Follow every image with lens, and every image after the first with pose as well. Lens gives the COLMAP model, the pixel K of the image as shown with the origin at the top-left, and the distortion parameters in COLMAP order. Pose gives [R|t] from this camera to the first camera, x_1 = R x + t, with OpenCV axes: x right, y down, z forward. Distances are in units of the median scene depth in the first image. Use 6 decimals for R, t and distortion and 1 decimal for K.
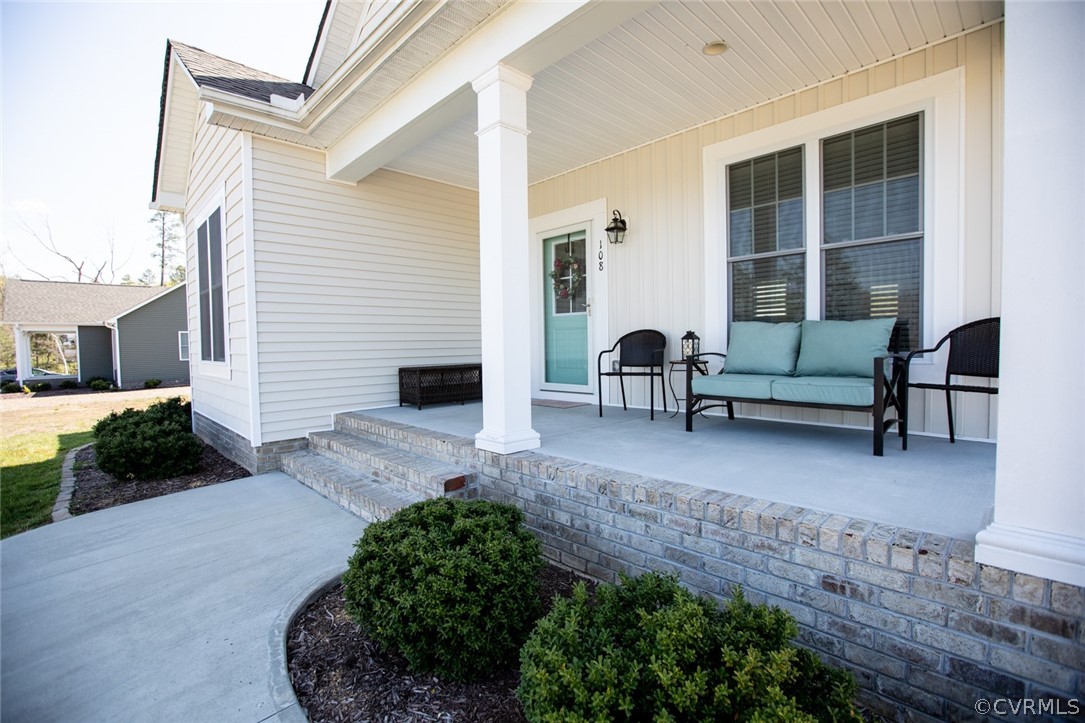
lens RADIAL K [[494.7, 0, 536.4], [0, 494.7, 363.5], [0, 0, 1]] dist [-0.050049, 0.016352]
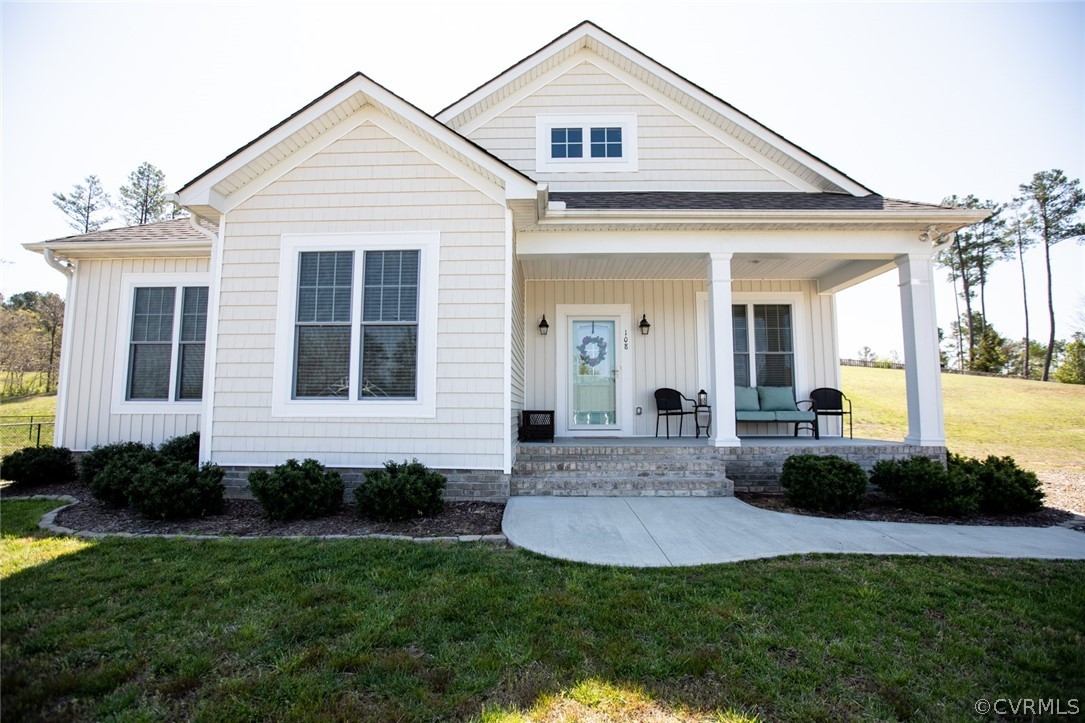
lens RADIAL K [[494.7, 0, 536.4], [0, 494.7, 363.5], [0, 0, 1]] dist [-0.050049, 0.016352]
pose [[0.712950, 0.080761, 0.696548, -1.426081], [0.017016, 0.991060, -0.132325, 0.071726], [-0.701008, 0.106194, 0.705203, 0.117494]]
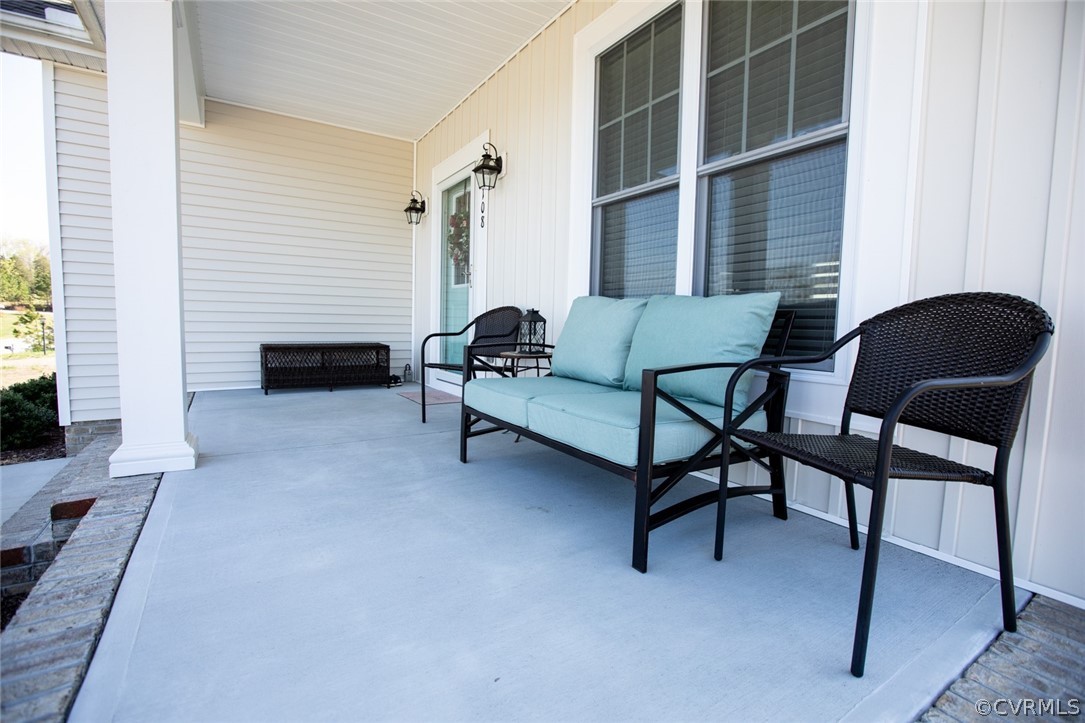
lens RADIAL K [[494.7, 0, 536.4], [0, 494.7, 363.5], [0, 0, 1]] dist [-0.050049, 0.016352]
pose [[0.980769, 0.053467, -0.187707, 0.450008], [-0.045523, 0.997886, 0.046383, -0.023527], [0.189790, -0.036946, 0.981129, 0.326908]]
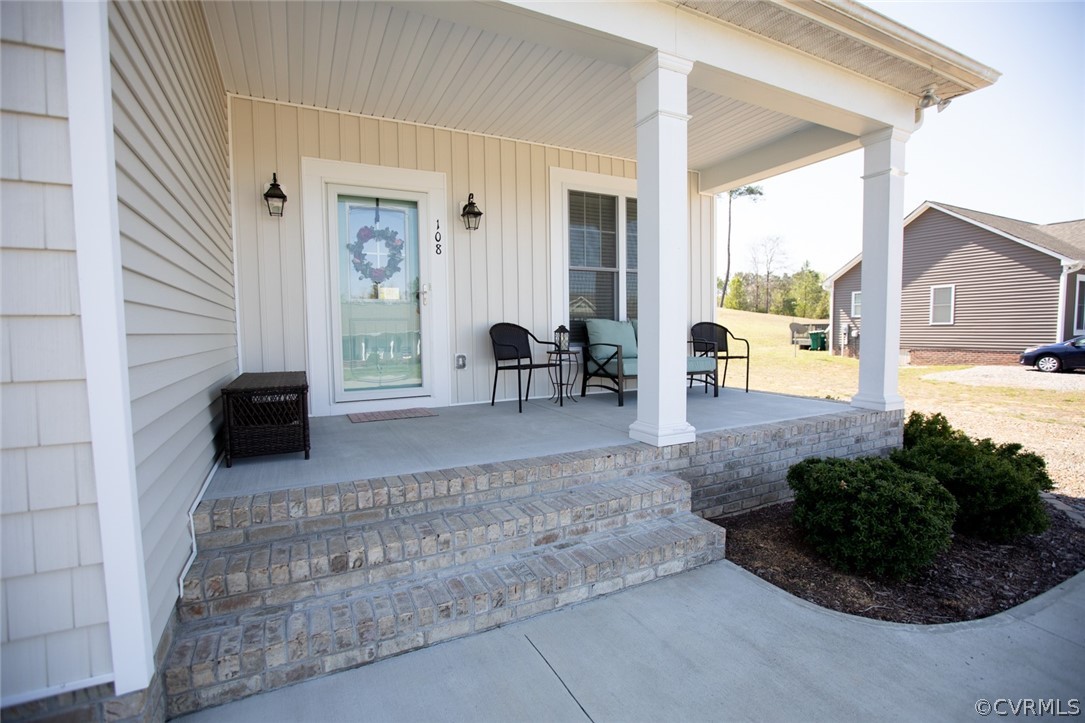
lens RADIAL K [[494.7, 0, 536.4], [0, 494.7, 363.5], [0, 0, 1]] dist [-0.050049, 0.016352]
pose [[0.301633, -0.053961, 0.951896, -0.812622], [0.048353, 0.997978, 0.041251, -0.027616], [-0.952197, 0.033585, 0.303632, 0.707141]]
